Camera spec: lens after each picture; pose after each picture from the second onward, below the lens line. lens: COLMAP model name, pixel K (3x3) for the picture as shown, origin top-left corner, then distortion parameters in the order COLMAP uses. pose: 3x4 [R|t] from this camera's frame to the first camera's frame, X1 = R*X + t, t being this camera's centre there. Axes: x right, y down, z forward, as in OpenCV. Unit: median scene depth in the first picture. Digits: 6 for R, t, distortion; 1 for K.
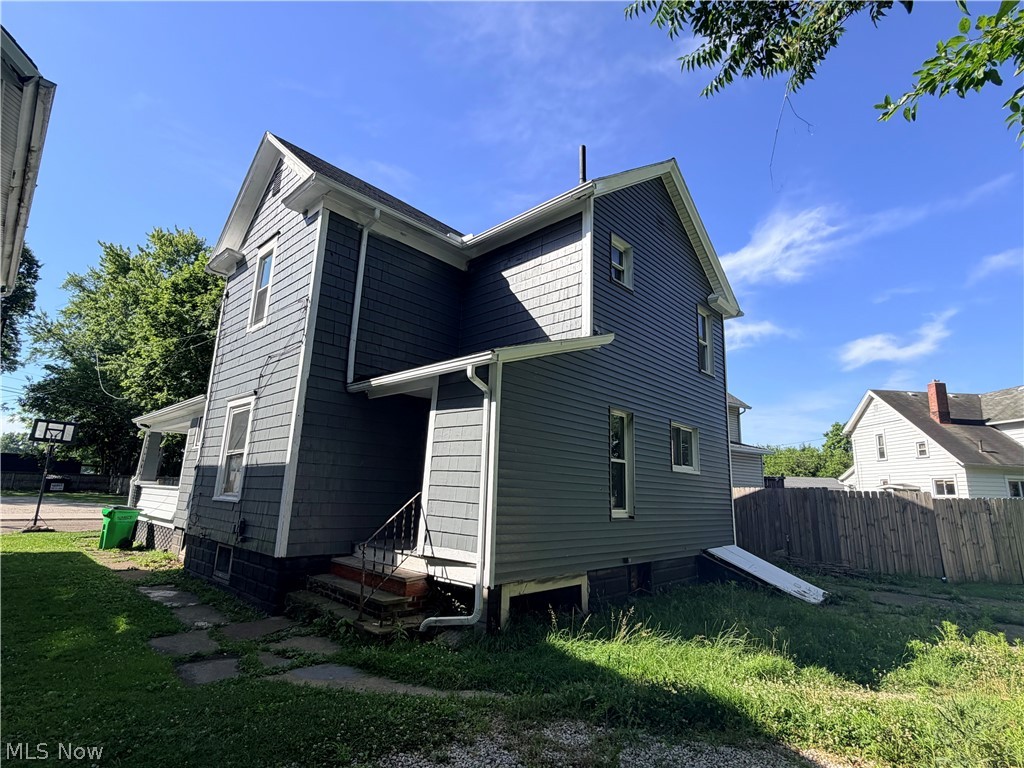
lens RADIAL K [[502.8, 0, 512.9], [0, 502.8, 381.1], [0, 0, 1]] dist [0.003602, 0.000201]
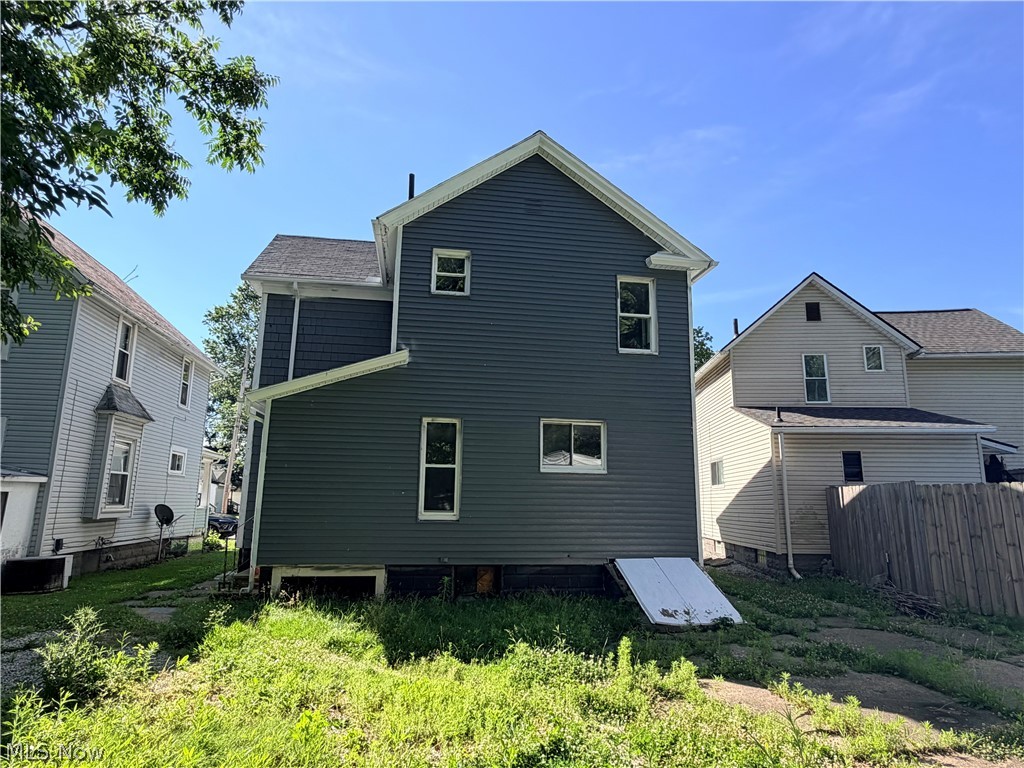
lens RADIAL K [[589.2, 0, 512.5], [0, 589.2, 382.0], [0, 0, 1]] dist [-0.009668, -0.000443]
pose [[0.790794, -0.145543, -0.594527, 0.783894], [0.146195, 0.988118, -0.047438, 0.047838], [0.594367, -0.049403, 0.802675, 0.083114]]
